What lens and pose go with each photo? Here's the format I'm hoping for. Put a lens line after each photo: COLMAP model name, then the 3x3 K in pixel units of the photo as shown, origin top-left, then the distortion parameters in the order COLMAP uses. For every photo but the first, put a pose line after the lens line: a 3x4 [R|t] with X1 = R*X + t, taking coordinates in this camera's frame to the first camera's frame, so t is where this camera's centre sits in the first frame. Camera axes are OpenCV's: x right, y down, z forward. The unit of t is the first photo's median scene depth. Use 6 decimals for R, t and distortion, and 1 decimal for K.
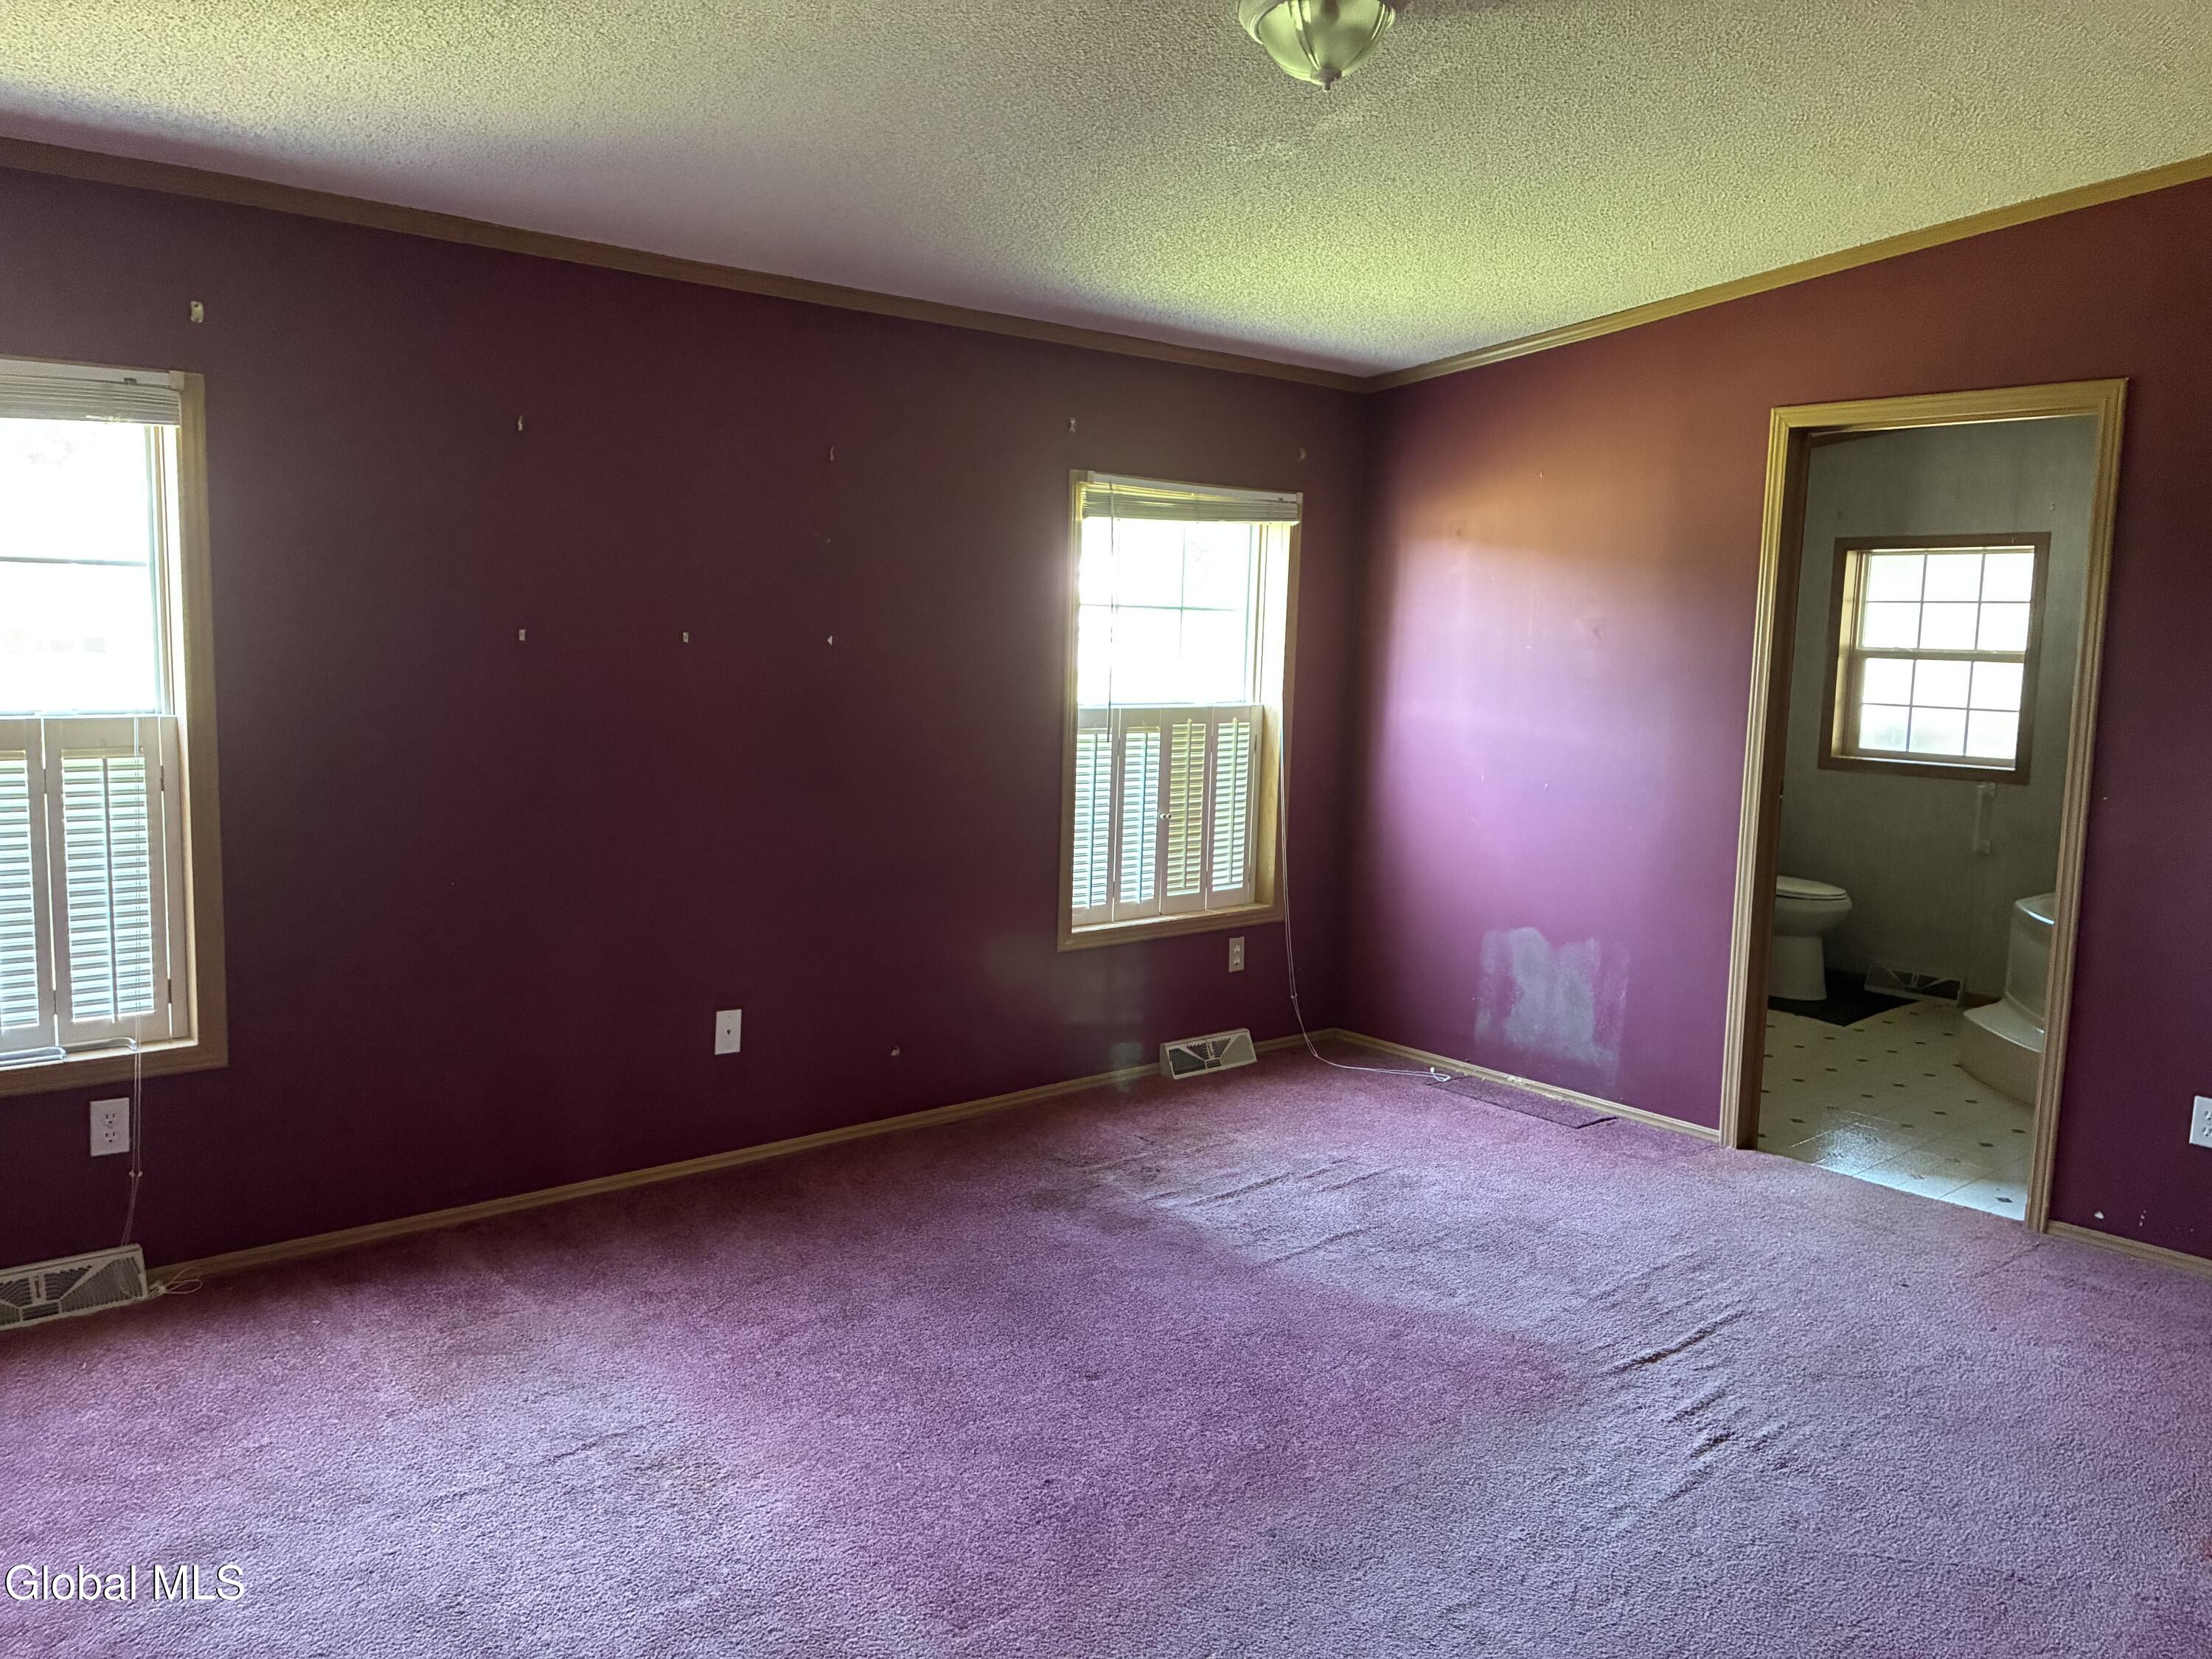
lens RADIAL K [[1696.2, 0, 1099.2], [0, 1696.2, 827.5], [0, 0, 1]] dist [0.016362, 0.001302]
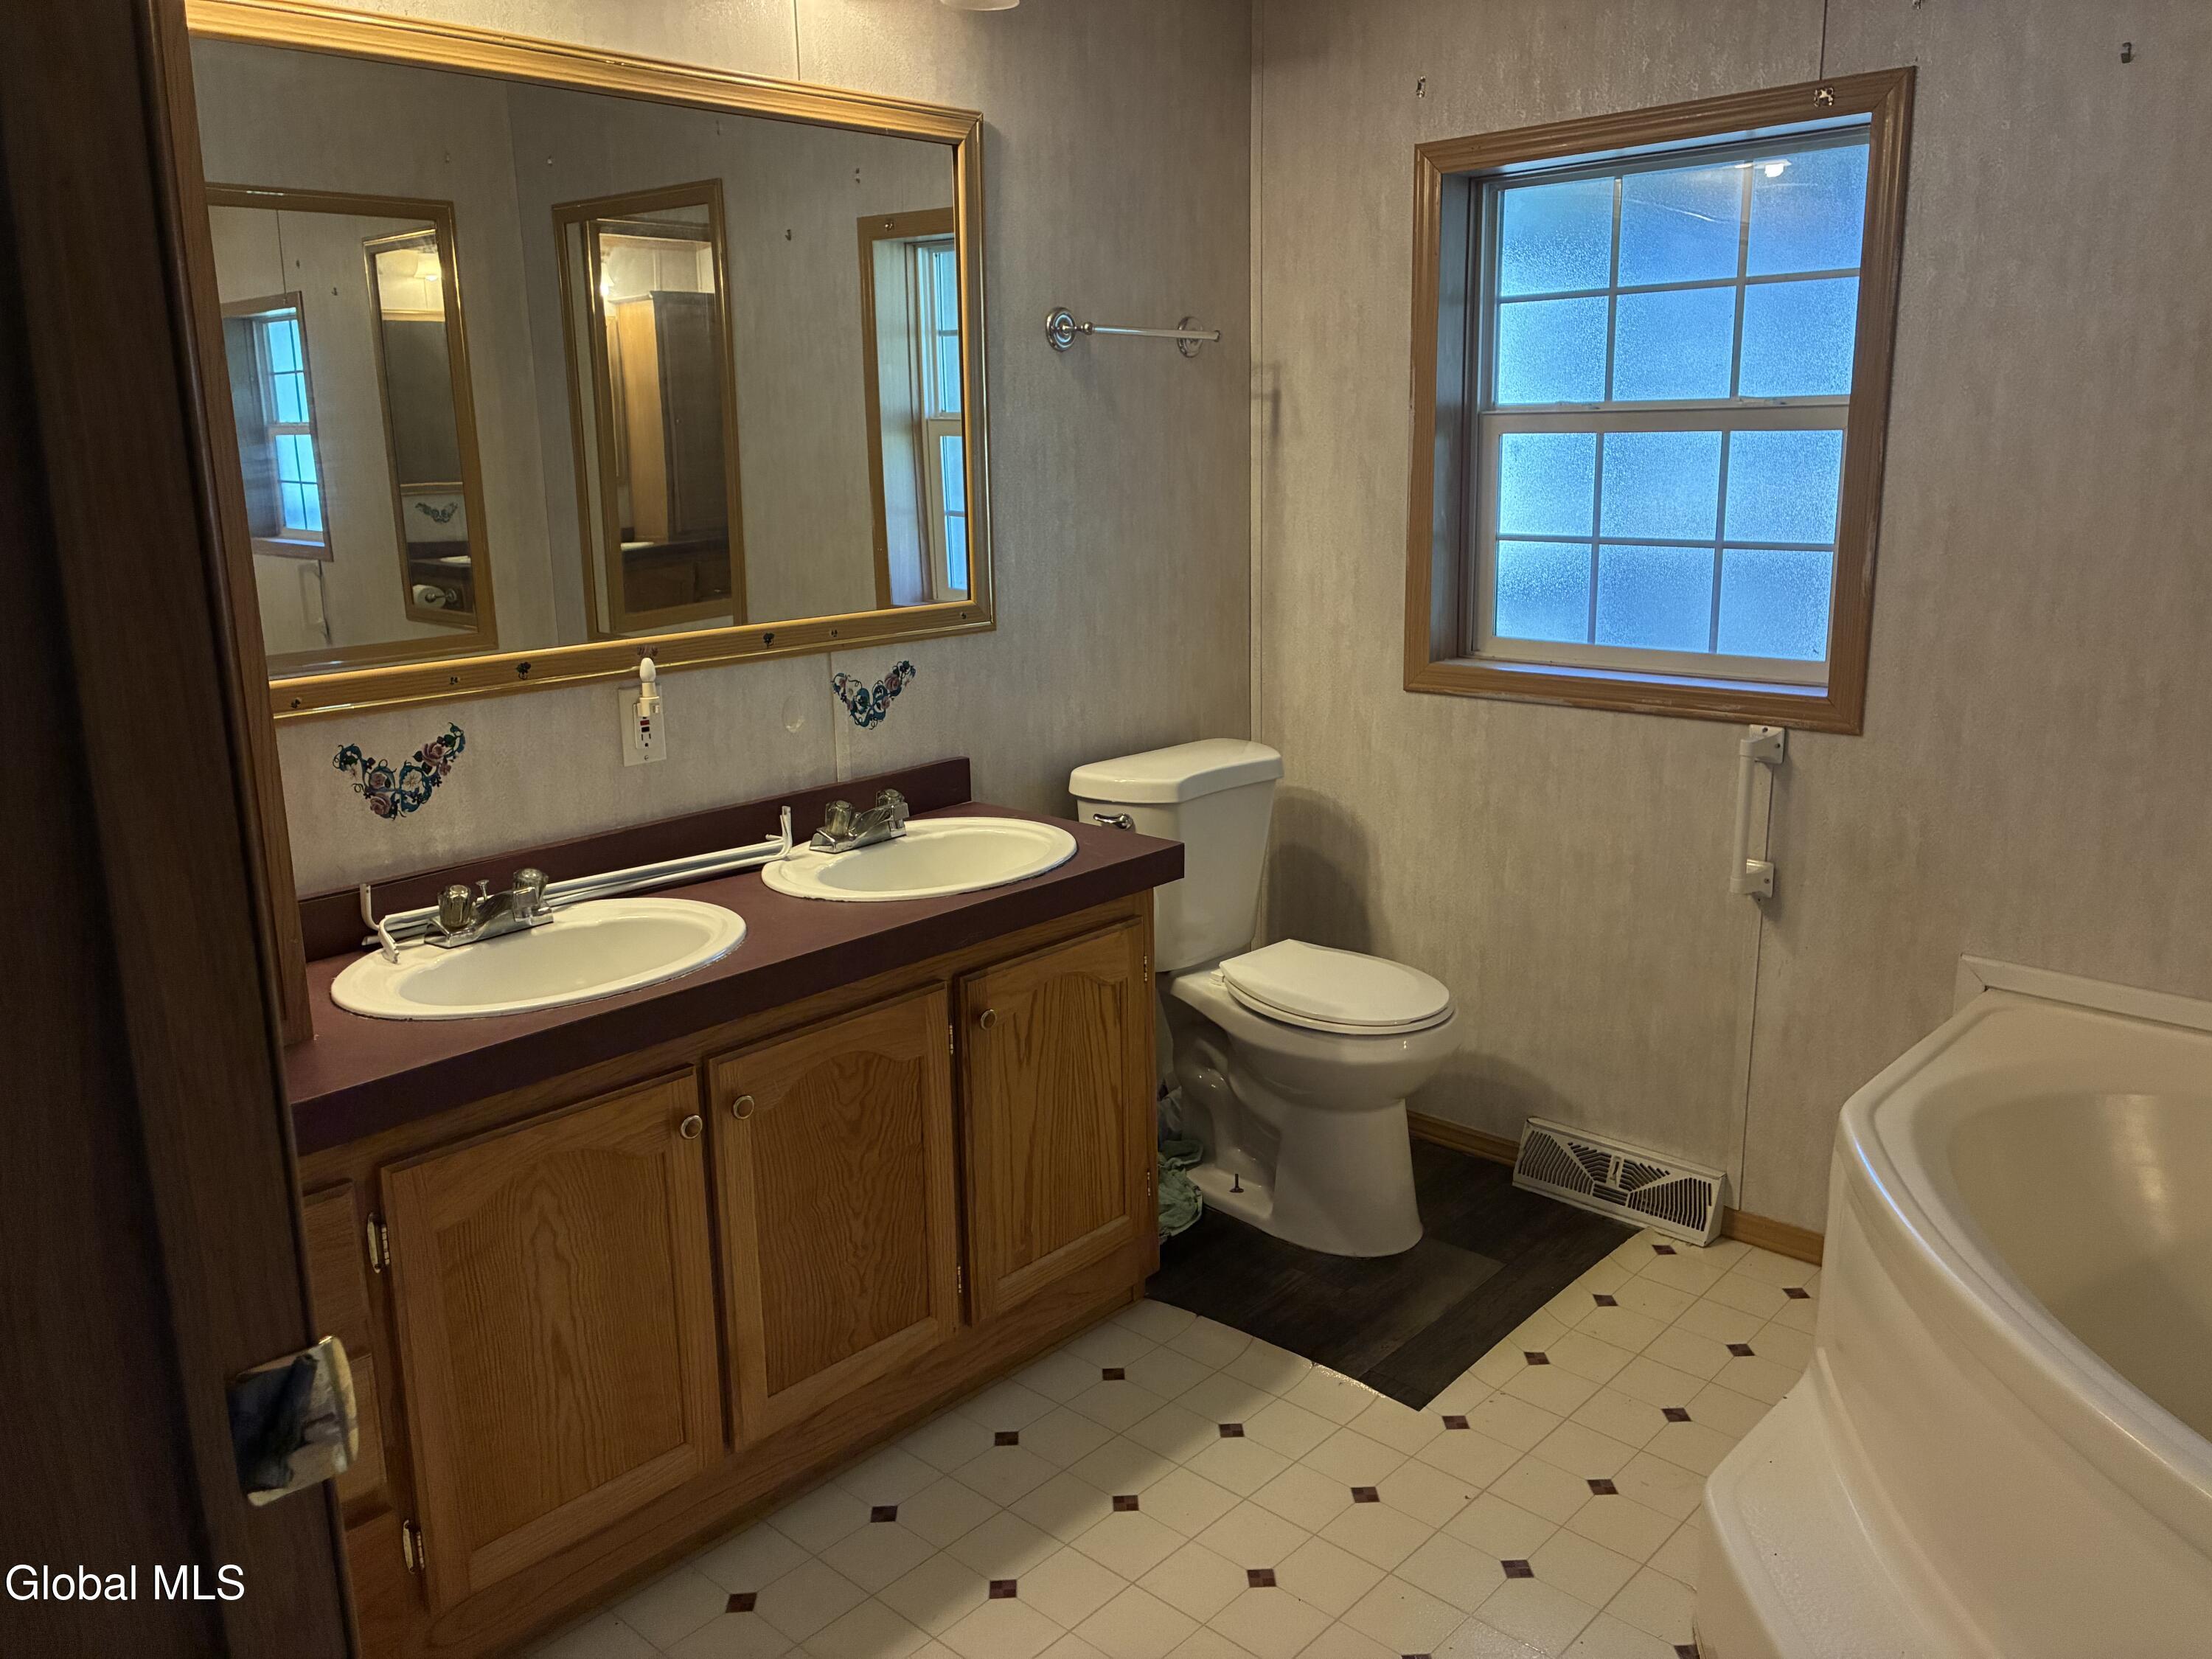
lens RADIAL K [[1696.2, 0, 1108.1], [0, 1696.2, 820.7], [0, 0, 1]] dist [0.016362, 0.001302]
pose [[0.991457, -0.070123, 0.109977, 0.310637], [0.057486, 0.991801, 0.114136, -0.058858], [-0.117078, -0.106839, 0.987359, 0.598117]]
